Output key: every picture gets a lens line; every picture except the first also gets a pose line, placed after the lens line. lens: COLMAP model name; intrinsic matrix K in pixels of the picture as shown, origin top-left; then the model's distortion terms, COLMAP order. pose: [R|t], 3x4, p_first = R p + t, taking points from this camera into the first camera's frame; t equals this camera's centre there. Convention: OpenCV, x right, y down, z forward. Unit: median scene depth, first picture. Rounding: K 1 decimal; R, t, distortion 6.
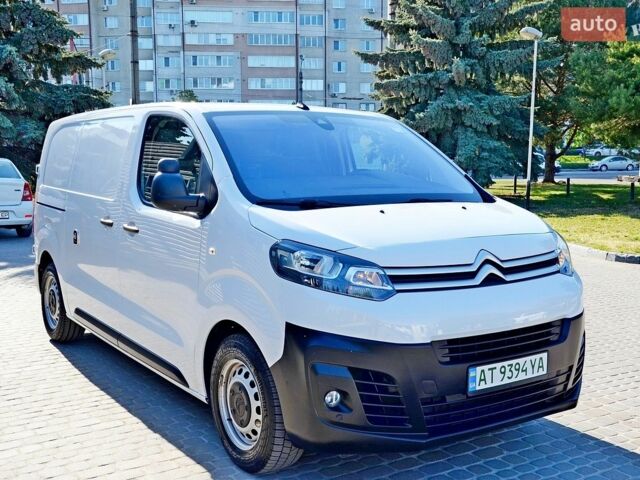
lens RADIAL K [[798.3, 0, 320.0], [0, 798.3, 240.0], [0, 0, 1]] dist [-0.020337, 0.272604]
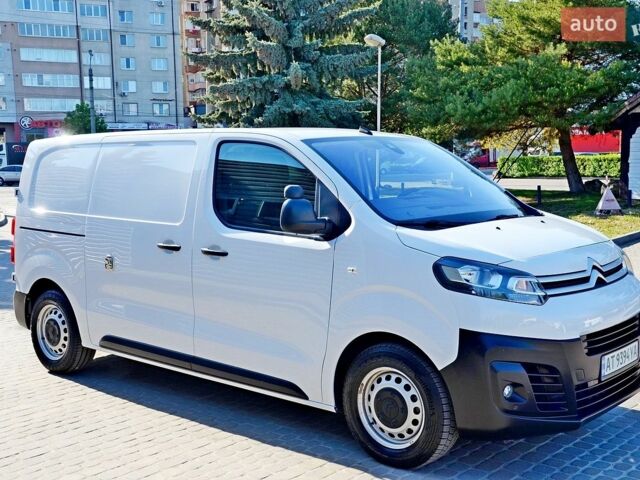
lens RADIAL K [[855.3, 0, 320.0], [0, 855.3, 240.0], [0, 0, 1]] dist [0.001448, 0.435028]
pose [[0.961263, -0.040862, 0.272589, -0.104287], [0.043050, 0.999071, -0.002048, -0.005569], [-0.272252, 0.013704, 0.962128, -0.023381]]
